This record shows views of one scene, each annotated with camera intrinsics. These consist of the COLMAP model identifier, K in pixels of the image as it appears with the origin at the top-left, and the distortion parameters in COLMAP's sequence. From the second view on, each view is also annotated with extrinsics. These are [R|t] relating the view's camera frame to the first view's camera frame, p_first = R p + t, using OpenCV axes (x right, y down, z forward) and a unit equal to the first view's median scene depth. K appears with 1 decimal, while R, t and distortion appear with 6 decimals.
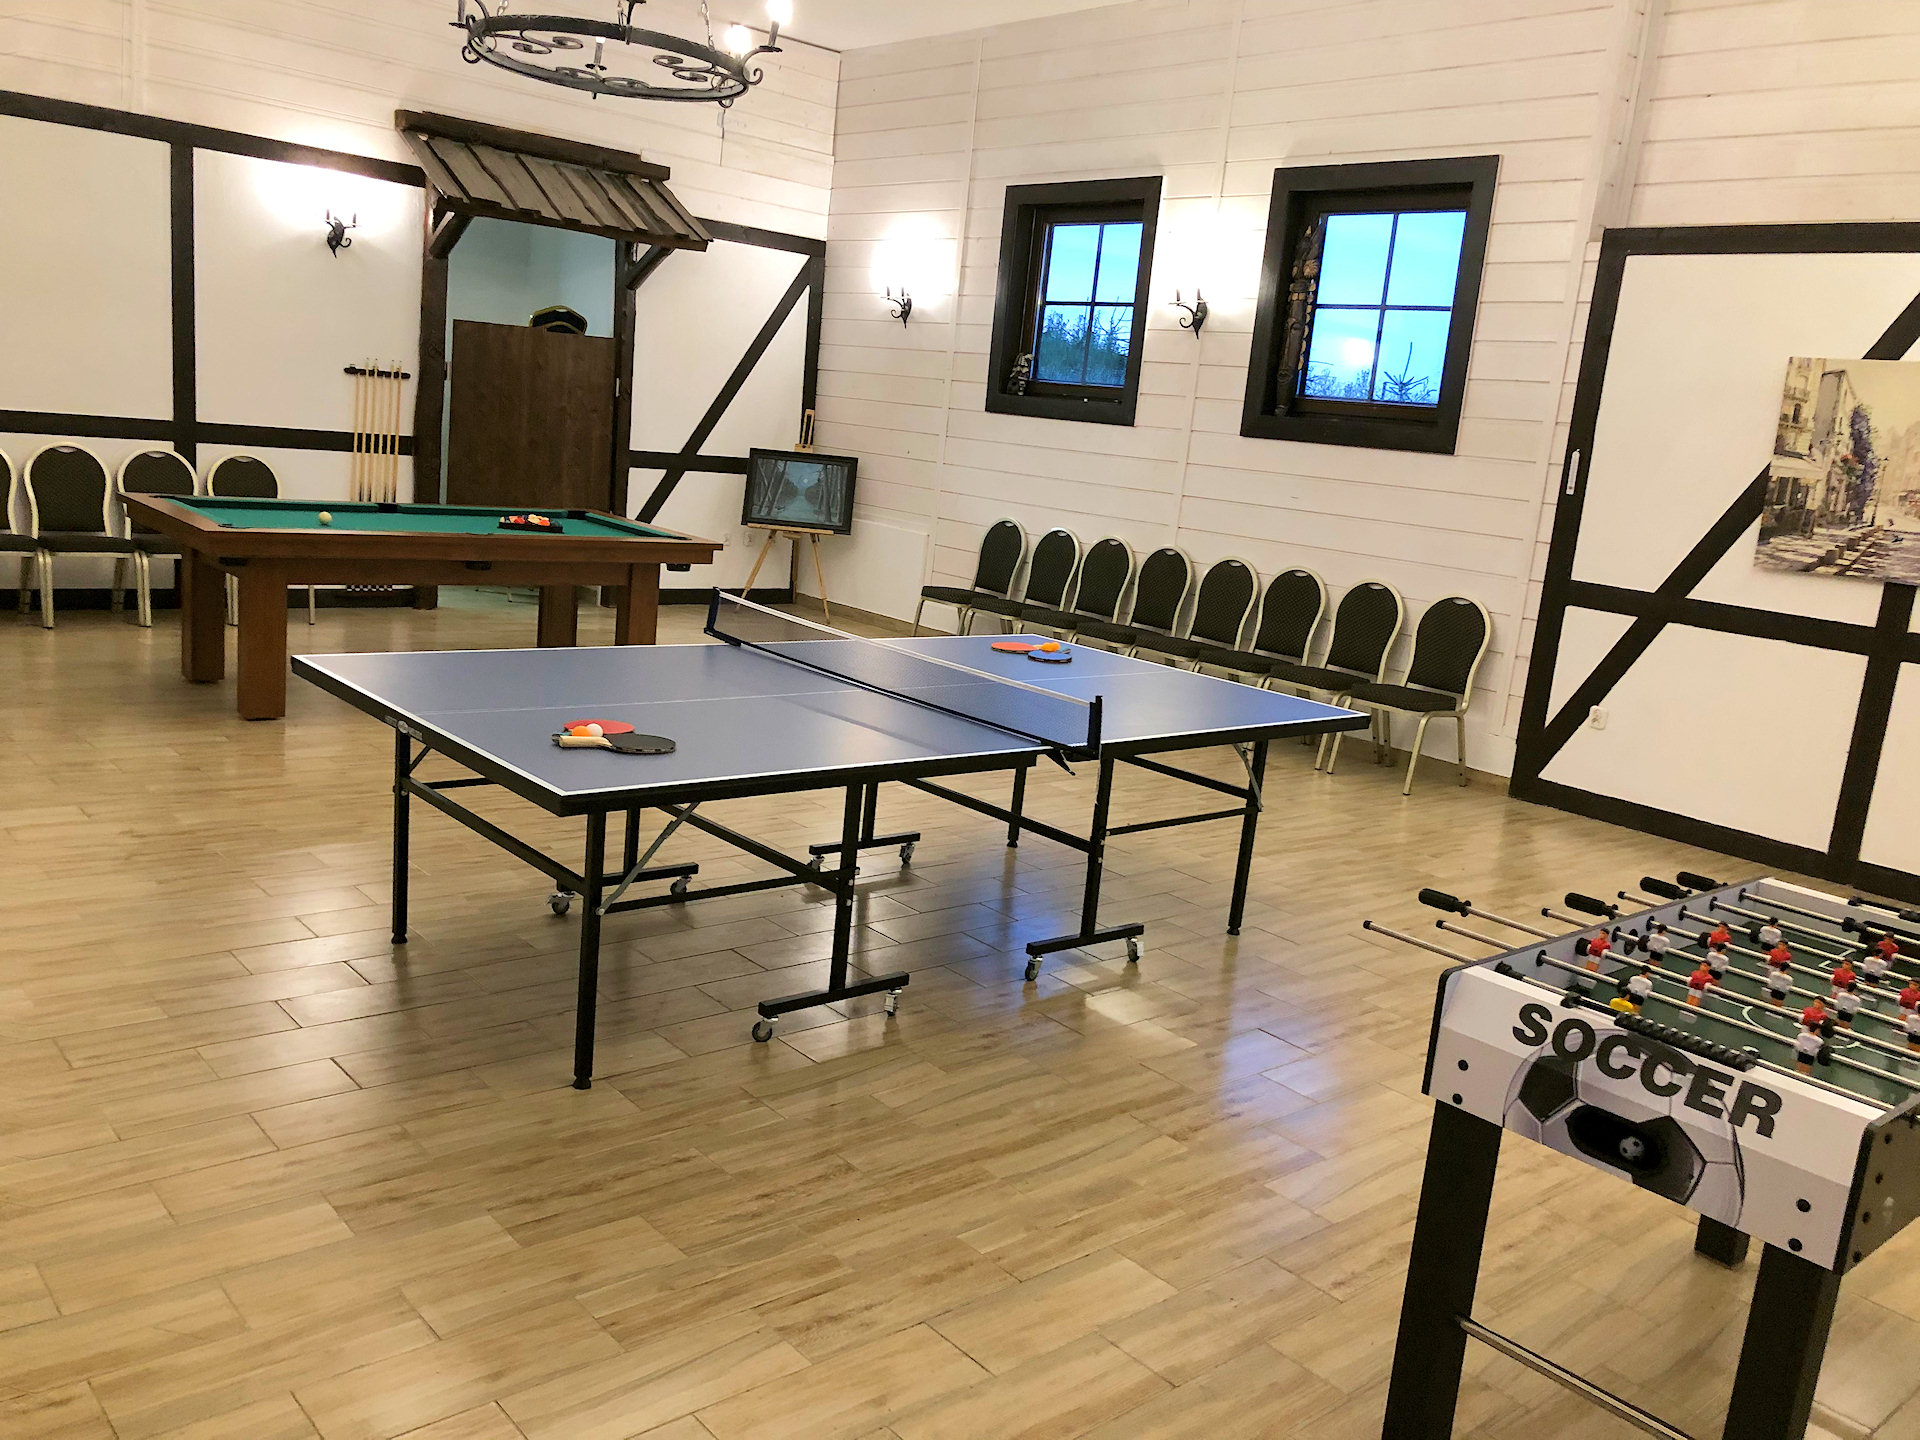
lens RADIAL K [[1569.0, 0, 949.6], [0, 1569.0, 717.6], [0, 0, 1]] dist [0.010128, -0.000103]
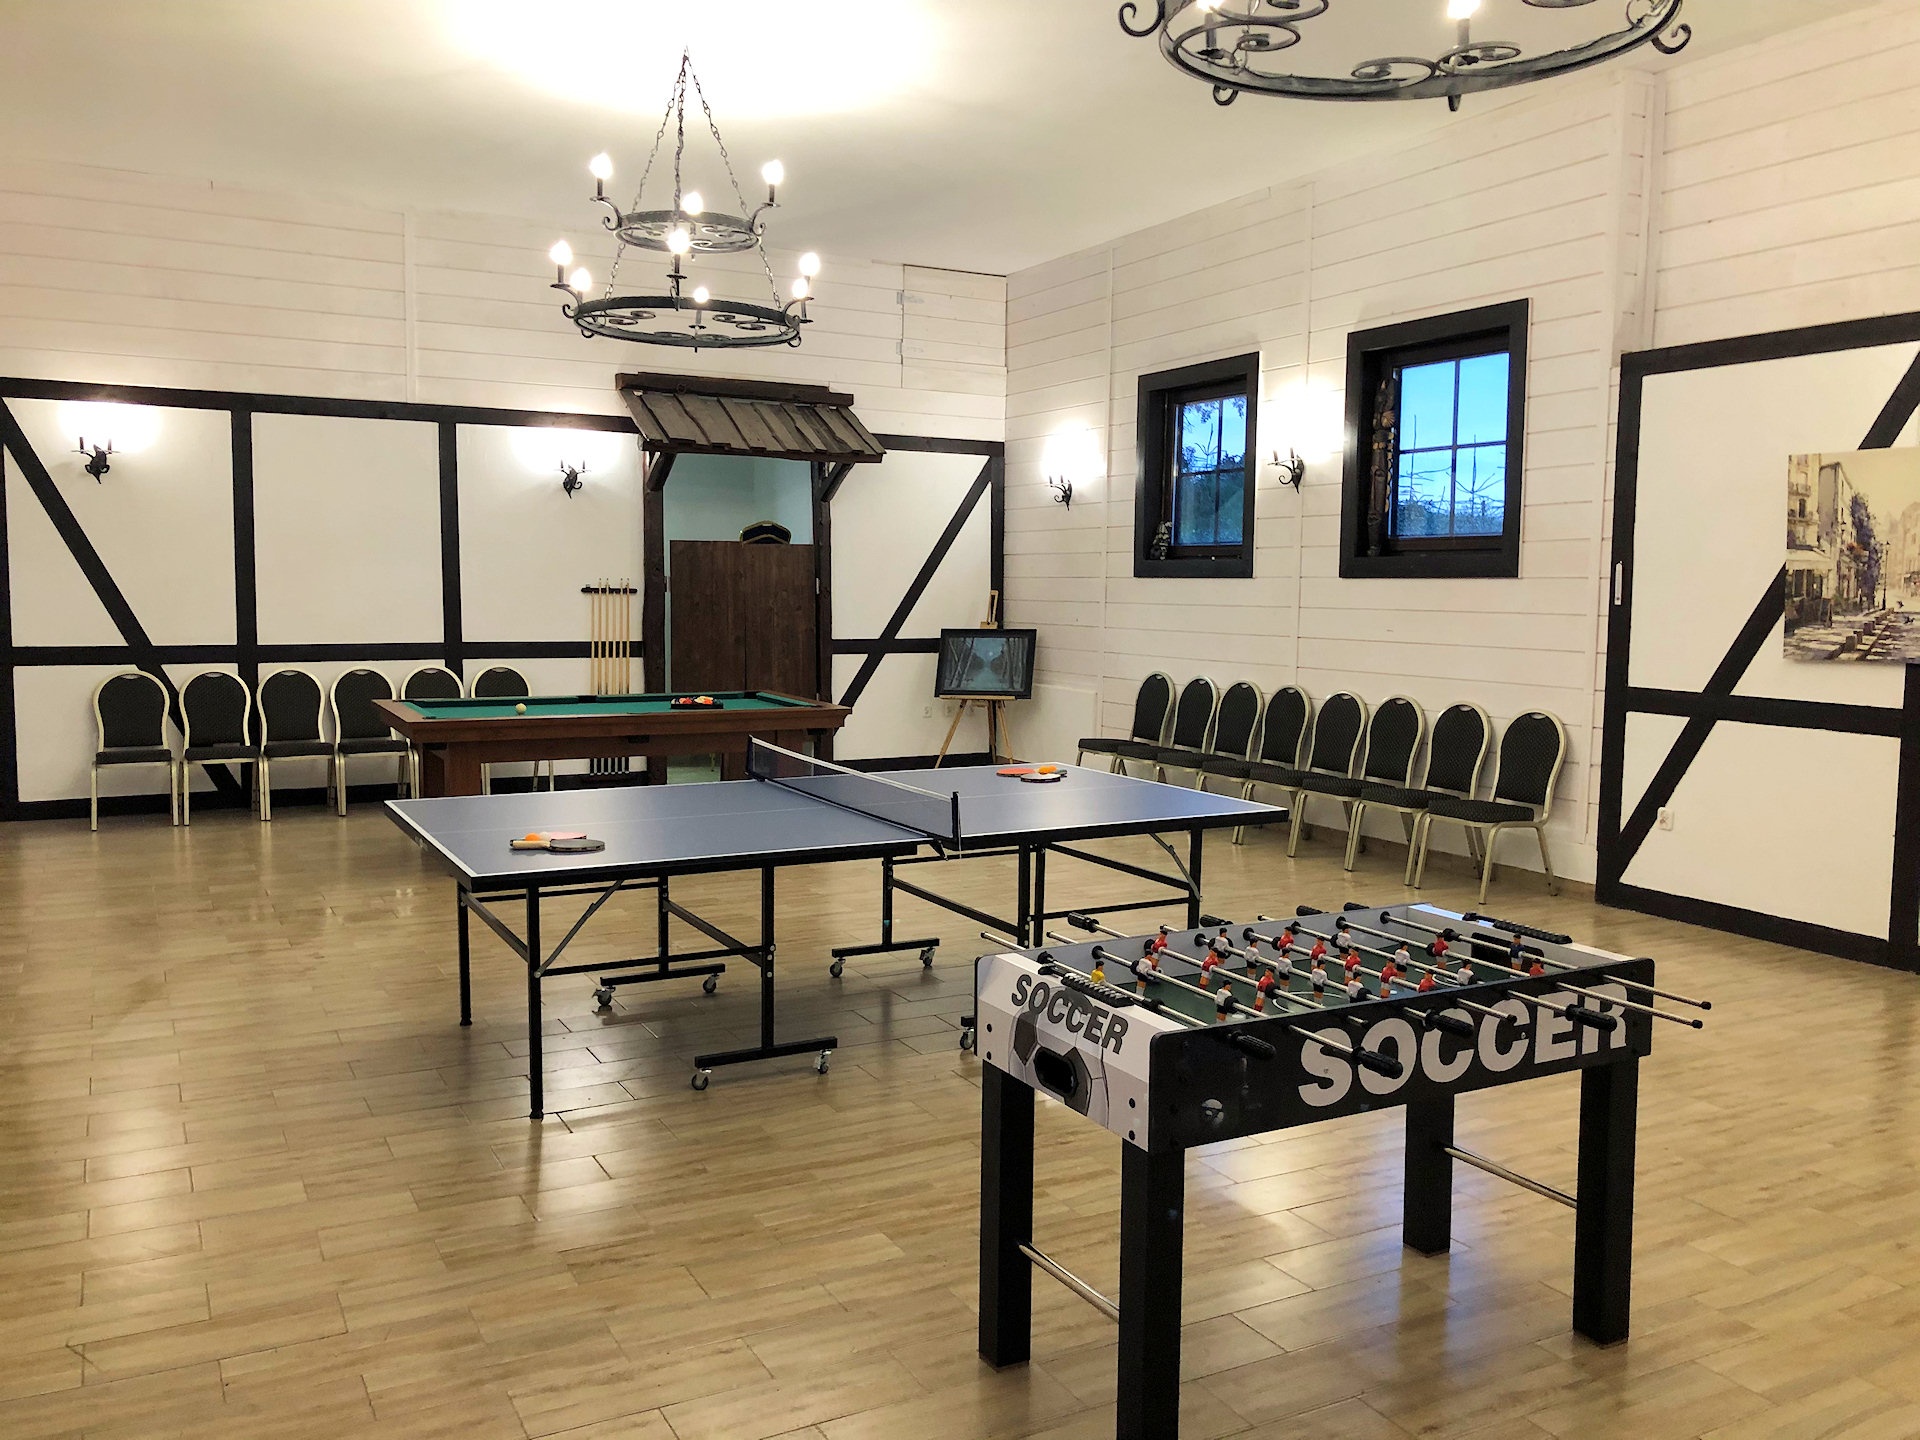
lens RADIAL K [[1559.0, 0, 959.6], [0, 1559.0, 727.0], [0, 0, 1]] dist [0.009552, -0.013696]
pose [[0.971932, -0.065155, -0.226060, 0.182469], [0.039244, 0.992323, -0.117278, 0.037692], [0.231966, 0.105115, 0.967028, -0.078688]]
